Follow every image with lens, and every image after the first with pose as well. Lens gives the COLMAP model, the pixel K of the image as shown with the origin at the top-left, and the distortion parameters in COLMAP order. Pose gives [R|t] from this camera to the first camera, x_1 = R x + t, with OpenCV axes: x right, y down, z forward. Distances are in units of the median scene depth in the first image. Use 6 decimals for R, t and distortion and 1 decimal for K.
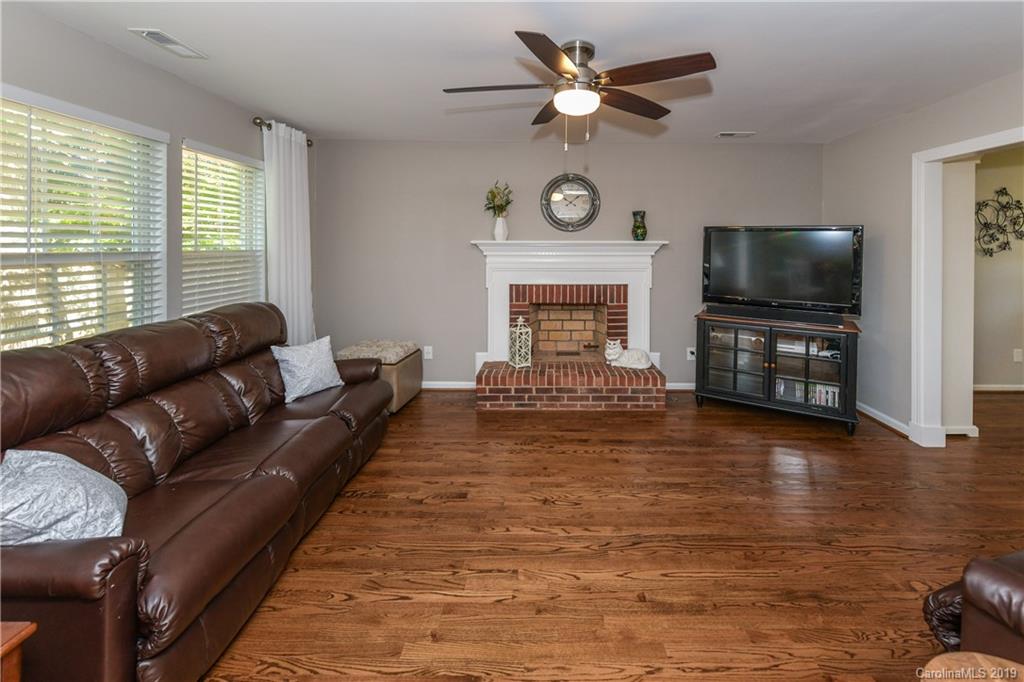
lens RADIAL K [[429.5, 0, 553.3], [0, 429.5, 248.0], [0, 0, 1]] dist [-0.001994, -0.000605]
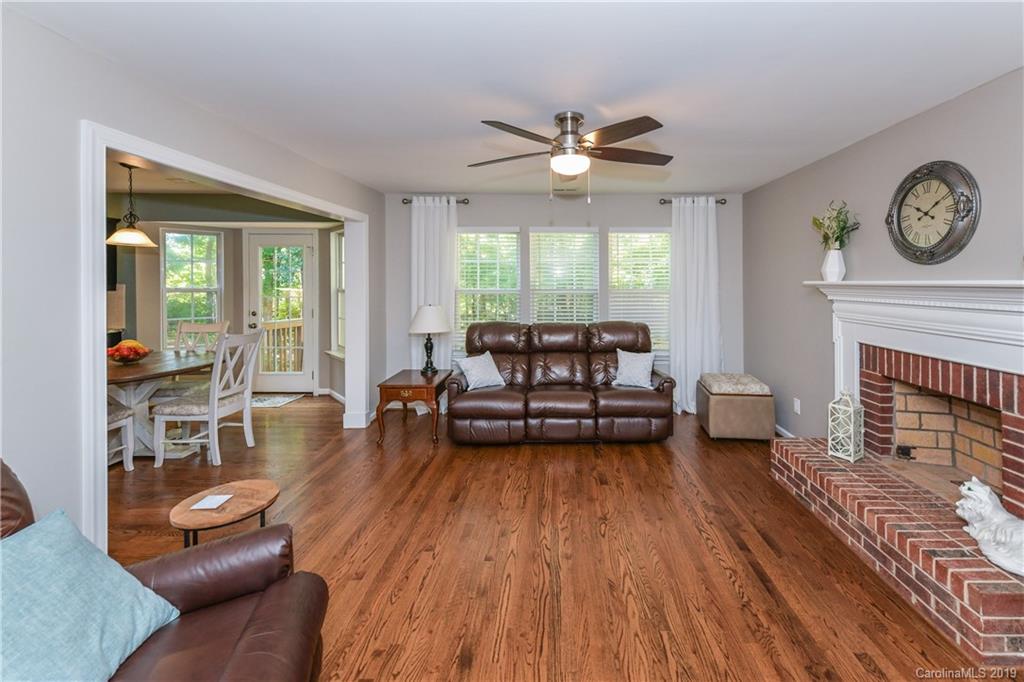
lens RADIAL K [[432.8, 0, 541.4], [0, 432.8, 275.1], [0, 0, 1]] dist [-0.000050, -0.000389]
pose [[-0.032390, -0.015496, -0.999355, 1.089953], [-0.008028, 0.999852, -0.015243, -0.019808], [0.999443, 0.007529, -0.032510, 0.853550]]
